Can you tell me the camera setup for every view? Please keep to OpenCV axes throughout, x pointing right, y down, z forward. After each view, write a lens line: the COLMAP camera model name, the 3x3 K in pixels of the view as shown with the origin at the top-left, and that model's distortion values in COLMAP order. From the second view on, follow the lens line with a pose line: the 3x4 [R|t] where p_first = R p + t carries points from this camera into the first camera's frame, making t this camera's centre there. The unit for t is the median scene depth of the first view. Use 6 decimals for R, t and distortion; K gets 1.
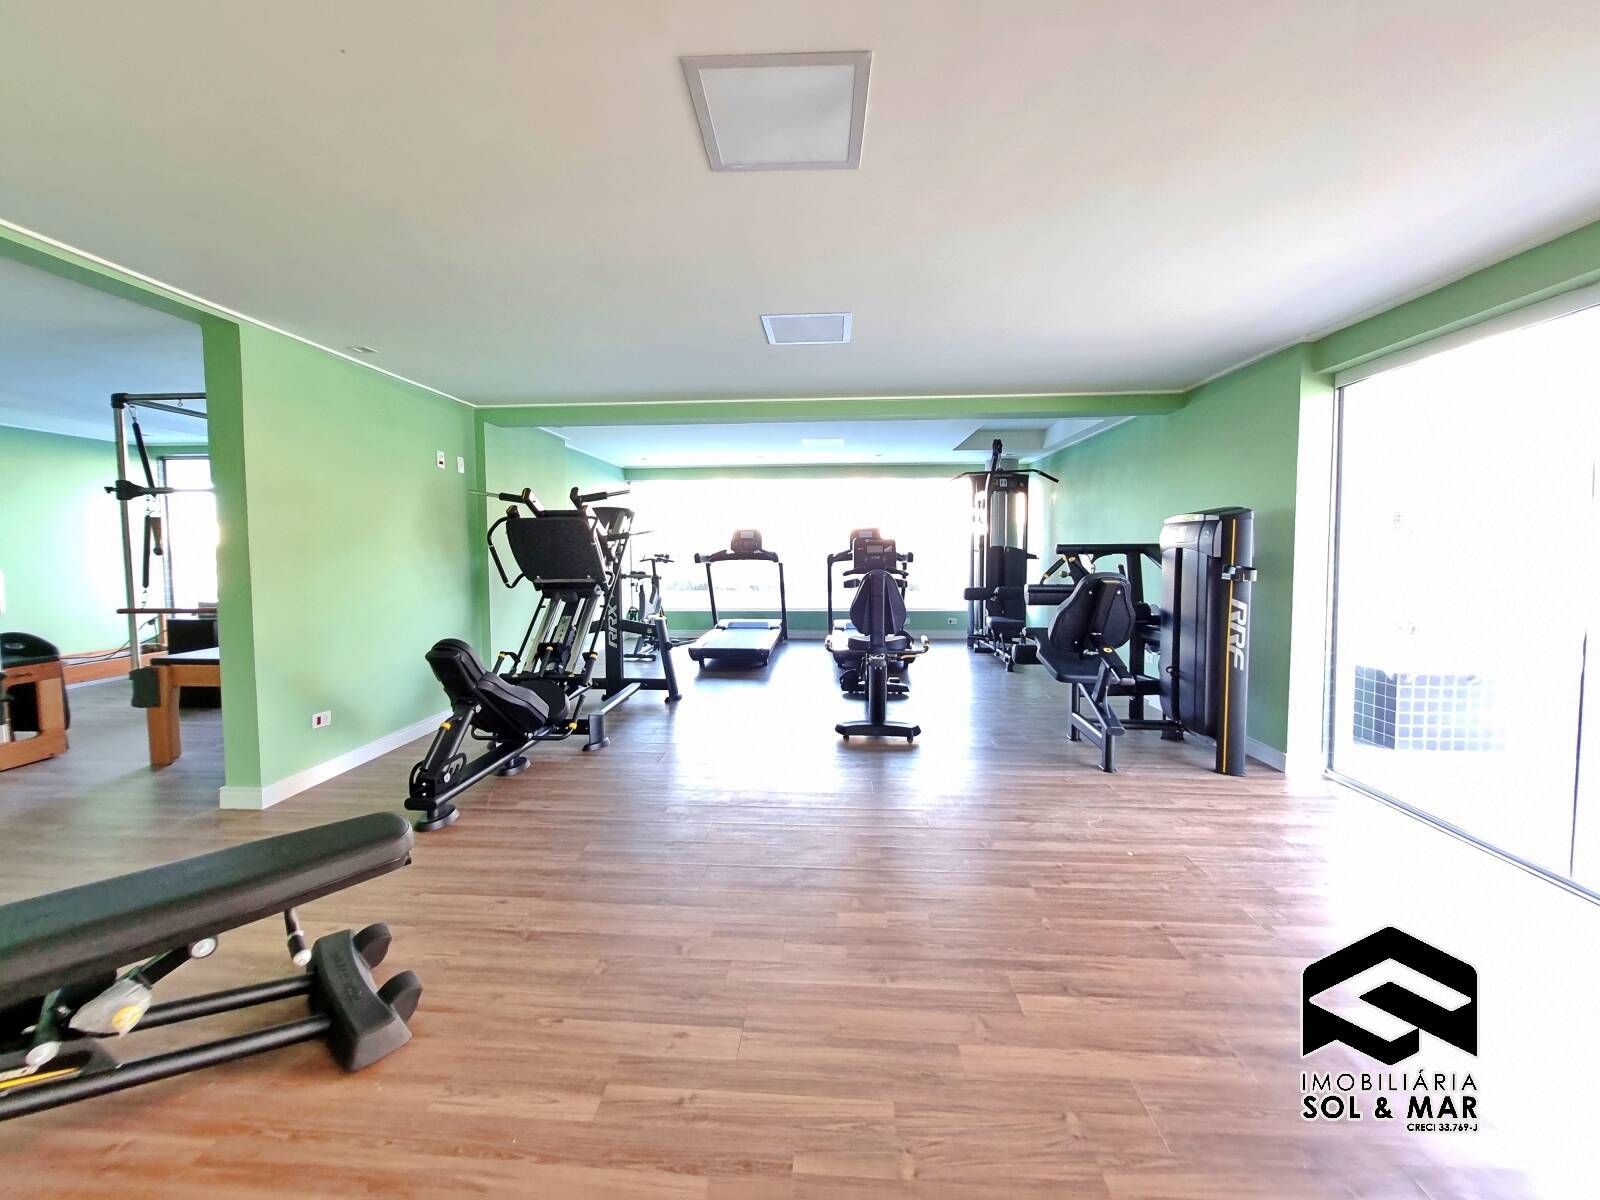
lens RADIAL K [[625.3, 0, 791.2], [0, 625.3, 578.7], [0, 0, 1]] dist [0.008422, -0.003583]
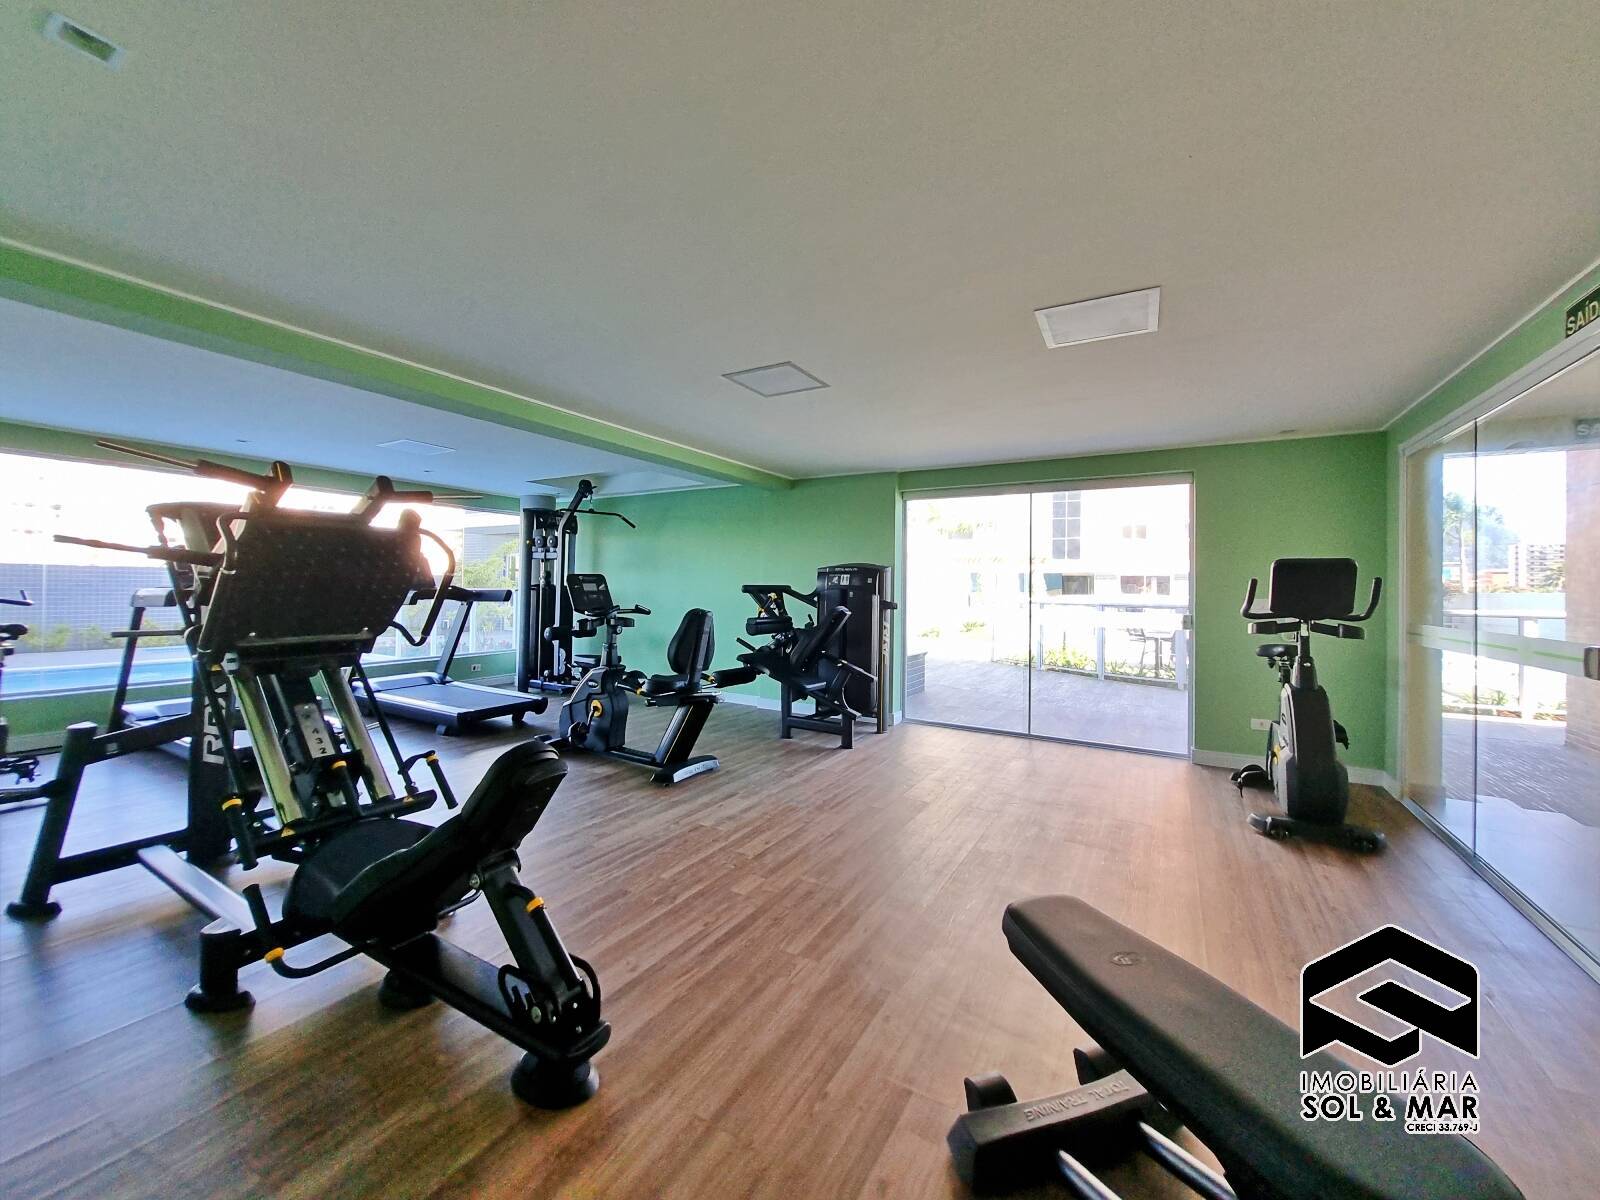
lens RADIAL K [[625.3, 0, 803.3], [0, 625.3, 586.3], [0, 0, 1]] dist [0.008422, -0.003583]
pose [[0.446090, 0.015320, 0.894857, -0.869685], [0.032417, 0.998921, -0.033261, -0.010394], [-0.894401, 0.043846, 0.445112, 0.504410]]
